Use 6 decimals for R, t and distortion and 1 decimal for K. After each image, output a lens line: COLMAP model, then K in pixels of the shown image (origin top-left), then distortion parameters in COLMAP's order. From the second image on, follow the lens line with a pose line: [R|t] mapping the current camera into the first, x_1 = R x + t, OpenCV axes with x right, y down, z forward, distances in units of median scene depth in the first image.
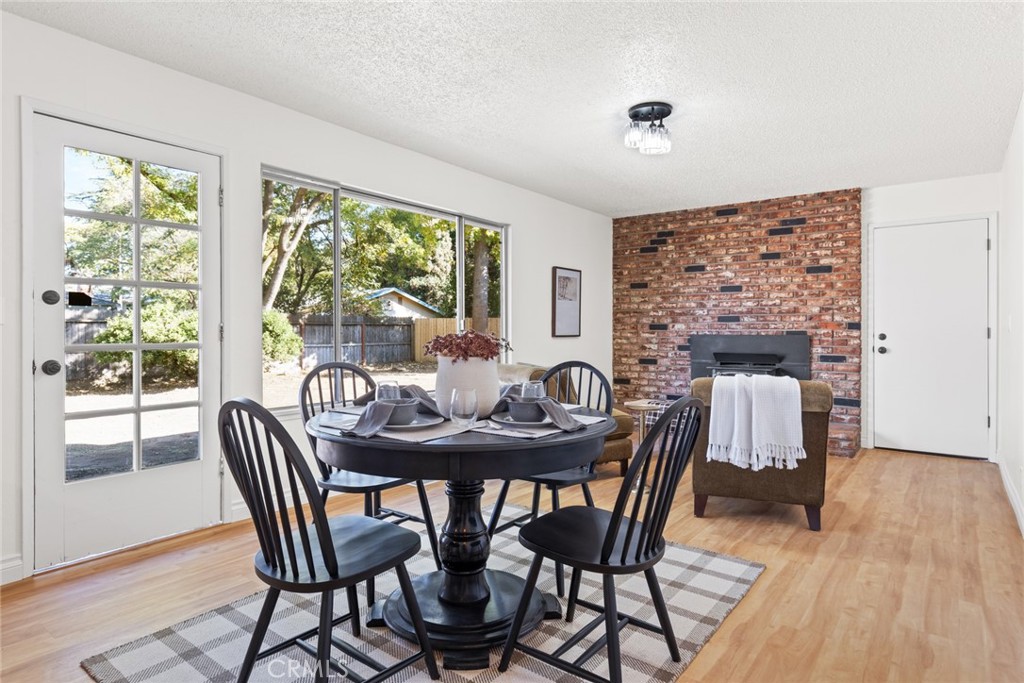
lens RADIAL K [[575.5, 0, 514.3], [0, 575.5, 337.0], [0, 0, 1]] dist [-0.000179, 0.000403]
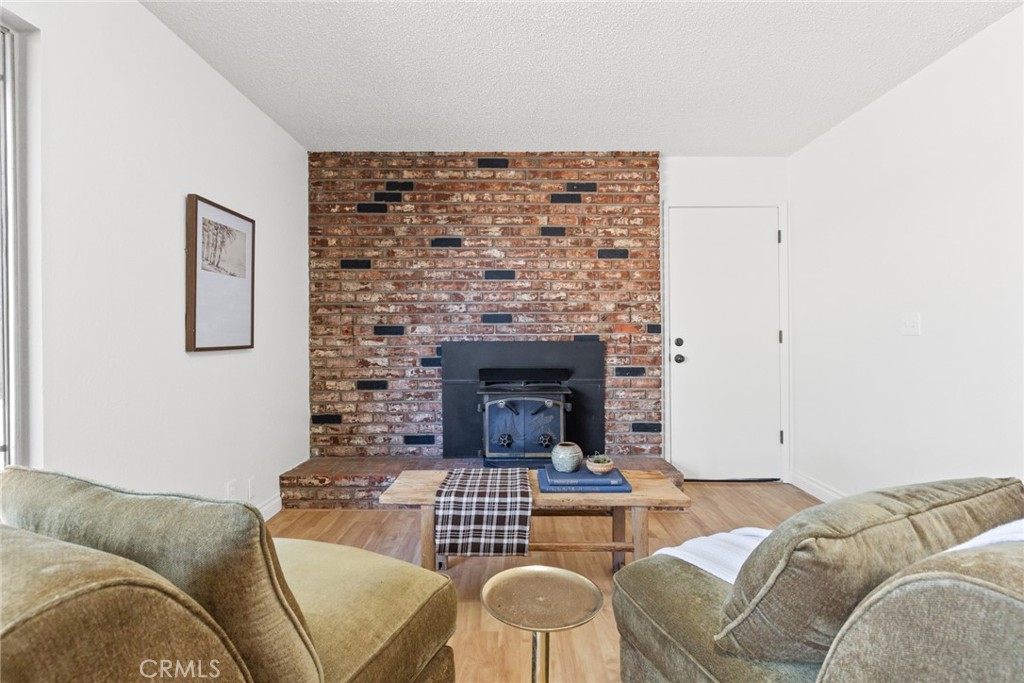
lens RADIAL K [[485.4, 0, 515.6], [0, 485.4, 337.1], [0, 0, 1]] dist [0.000726, 0.000016]
pose [[0.796681, -0.002997, 0.604392, 0.040099], [0.011995, 0.999869, -0.010853, -0.002421], [-0.604280, 0.015896, 0.796613, 0.527382]]
